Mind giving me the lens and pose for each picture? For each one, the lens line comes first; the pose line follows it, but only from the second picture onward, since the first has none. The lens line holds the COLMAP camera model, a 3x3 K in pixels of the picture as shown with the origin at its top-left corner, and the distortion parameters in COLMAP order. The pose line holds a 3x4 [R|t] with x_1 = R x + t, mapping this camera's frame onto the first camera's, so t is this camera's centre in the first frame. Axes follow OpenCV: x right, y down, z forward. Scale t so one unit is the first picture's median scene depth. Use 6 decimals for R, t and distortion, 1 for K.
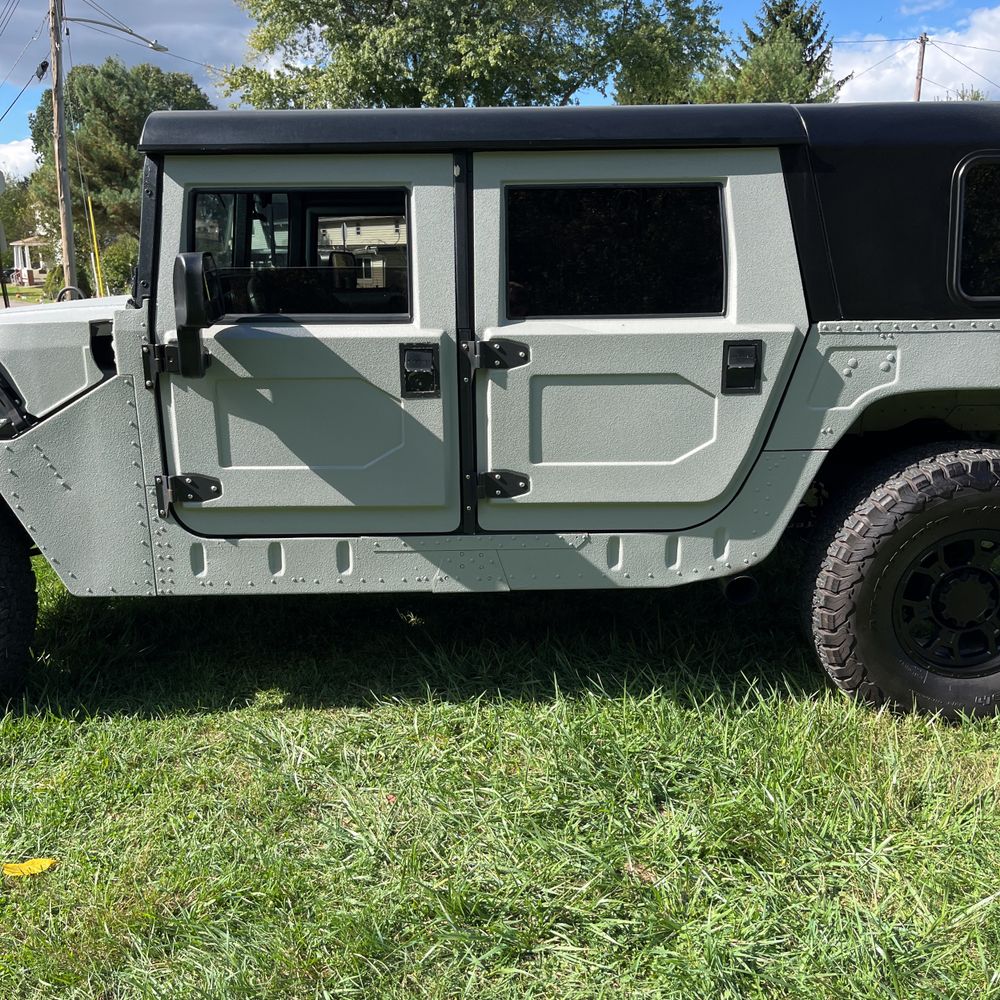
lens RADIAL K [[1017.0, 0, 504.3], [0, 1017.0, 507.5], [0, 0, 1]] dist [0.021636, 0.000000]
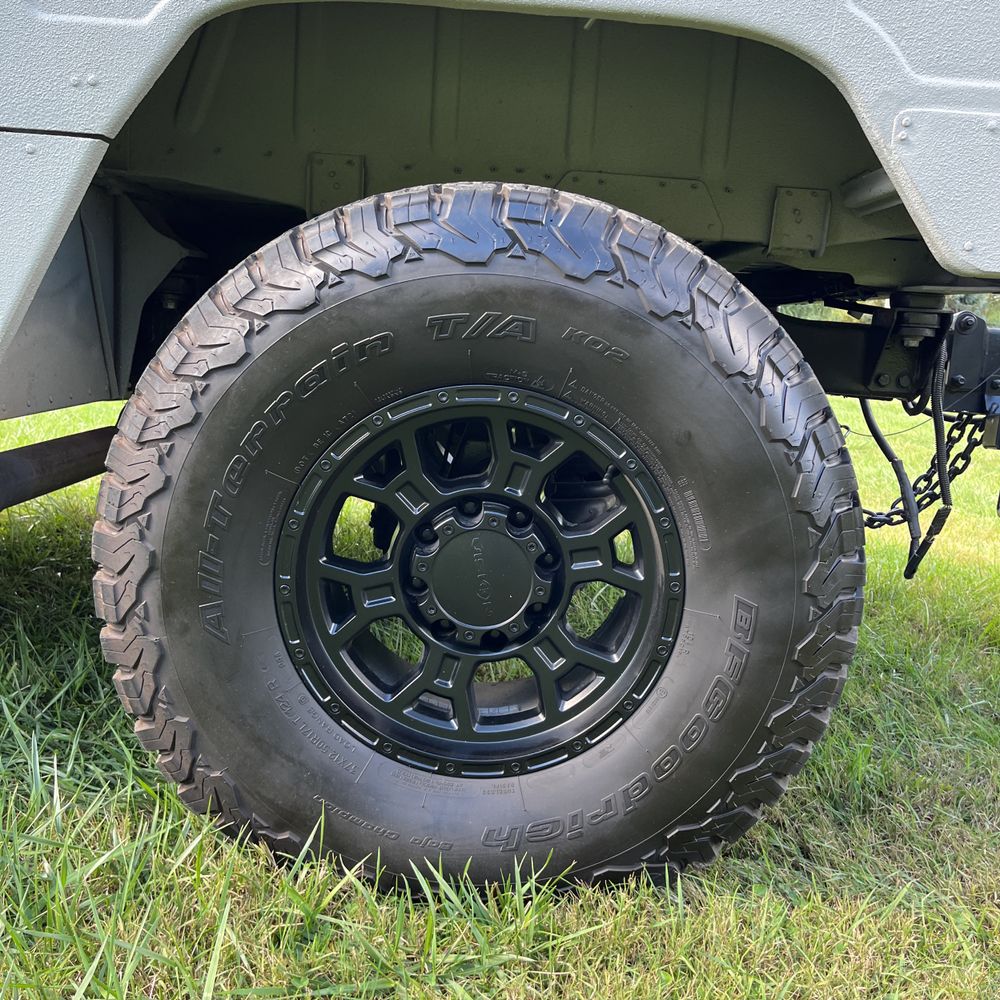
lens RADIAL K [[1017.0, 0, 500.5], [0, 1017.0, 496.4], [0, 0, 1]] dist [0.021636, 0.000000]
pose [[0.996707, 0.077356, 0.024327, 0.460584], [-0.075102, 0.993727, -0.082865, 0.094227], [-0.030584, 0.080765, 0.996264, 0.619901]]
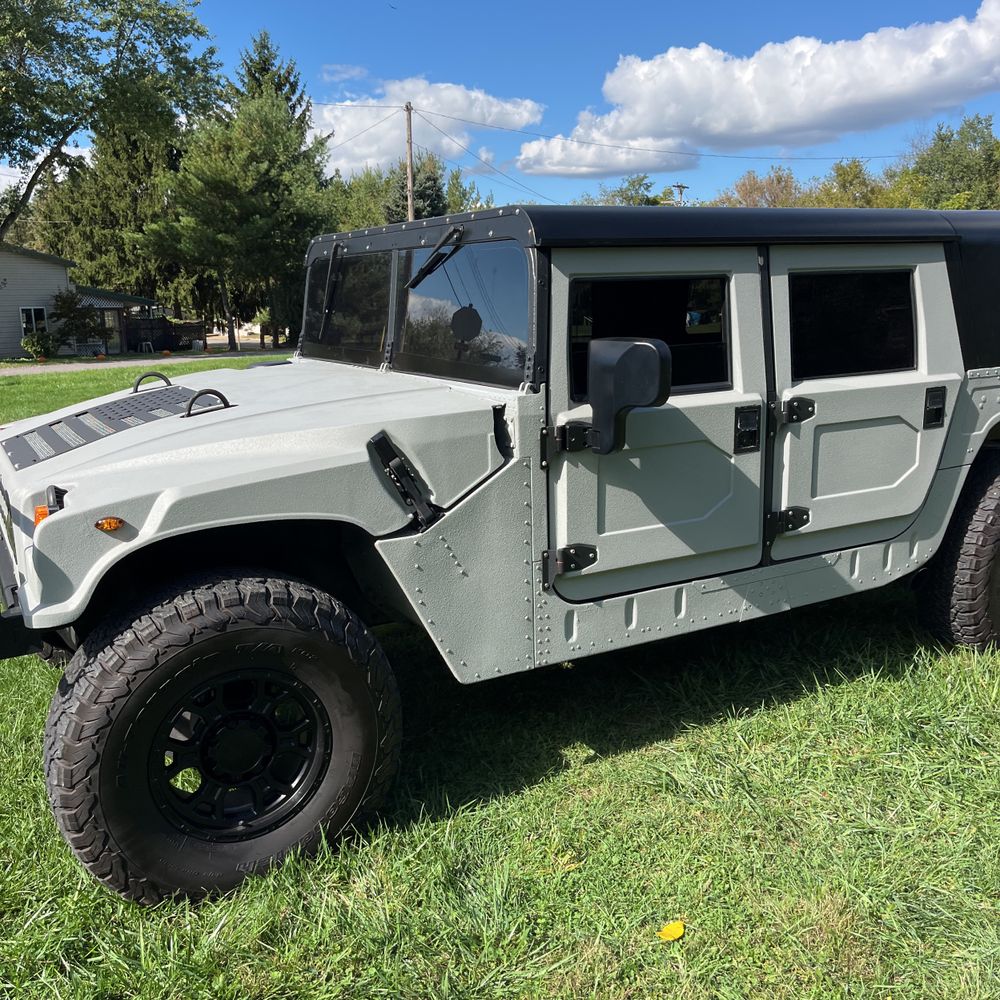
lens RADIAL K [[1017.0, 0, 500.0], [0, 1017.0, 502.7], [0, 0, 1]] dist [0.021636, 0.000000]
pose [[0.875567, -0.112981, 0.469699, -0.844995], [0.134295, 0.990869, -0.011997, -0.072271], [-0.464055, 0.073583, 0.882745, 0.104024]]
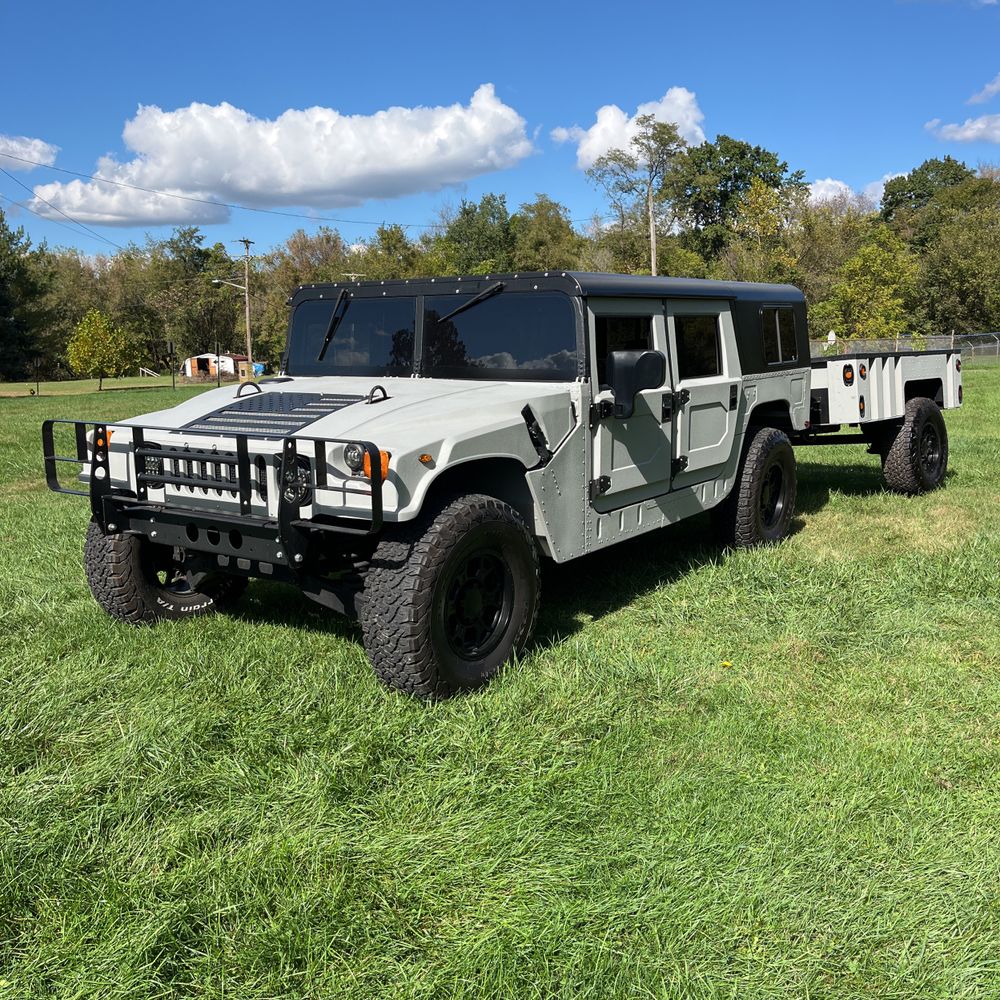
lens RADIAL K [[1017.0, 0, 502.5], [0, 1017.0, 485.5], [0, 0, 1]] dist [0.021636, 0.000000]
pose [[0.587213, -0.122662, 0.800084, -1.750495], [0.207700, 0.978189, -0.002472, -0.047536], [-0.782331, 0.167629, 0.599883, 0.099811]]
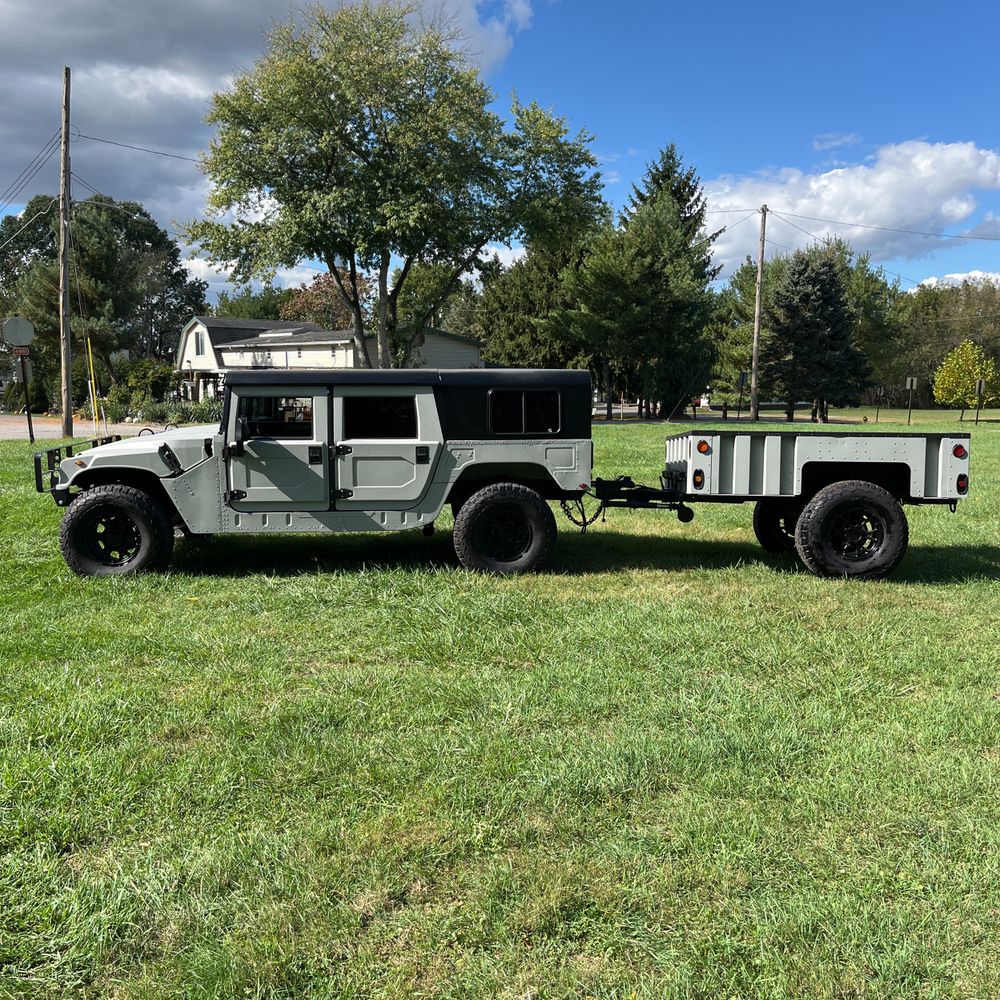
lens RADIAL K [[1017.0, 0, 500.2], [0, 1017.0, 505.5], [0, 0, 1]] dist [0.021636, 0.000000]
pose [[0.998495, -0.000131, 0.054843, 0.285070], [0.006087, 0.994084, -0.108448, 0.327984], [-0.054504, 0.108618, 0.992588, -1.917527]]
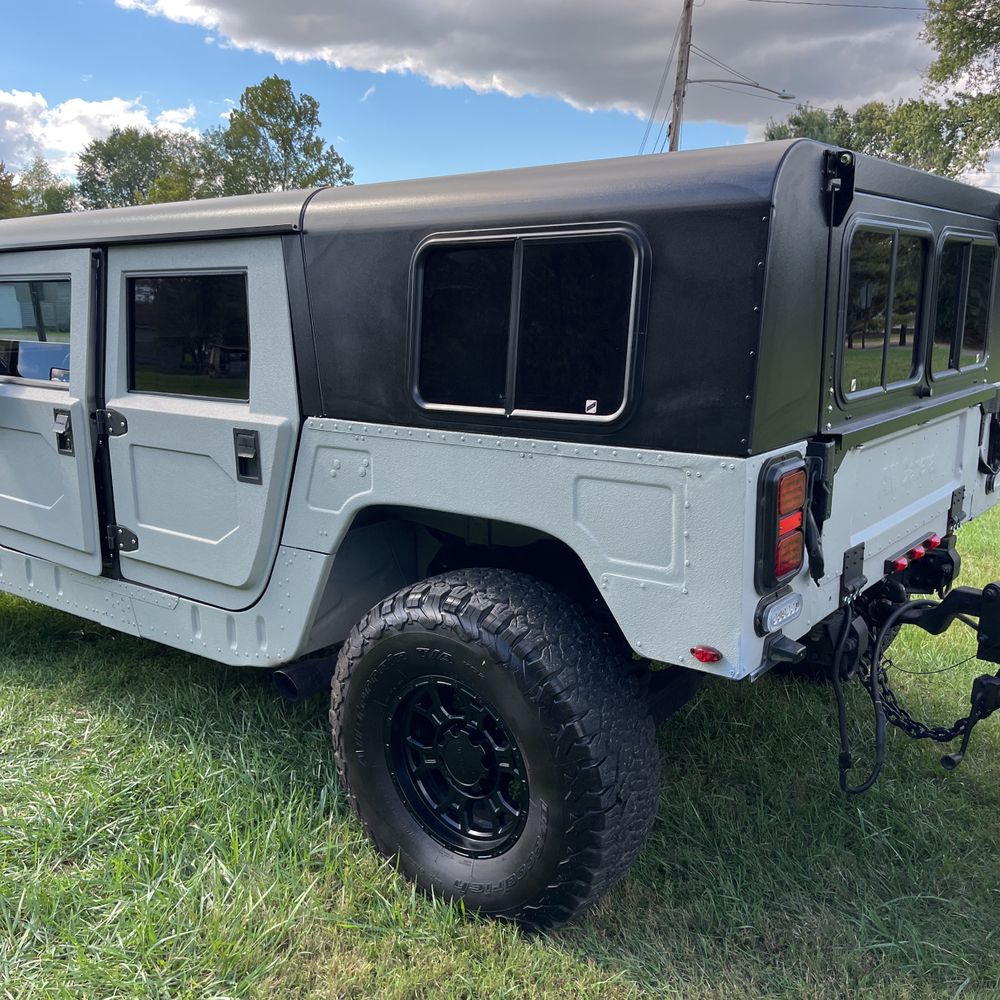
lens RADIAL K [[1017.0, 0, 505.0], [0, 1017.0, 501.5], [0, 0, 1]] dist [0.021636, 0.000000]
pose [[0.783709, 0.124842, -0.608453, 0.984369], [-0.147738, 0.988946, 0.012619, -0.137065], [0.603302, 0.080002, 0.793490, 0.354235]]
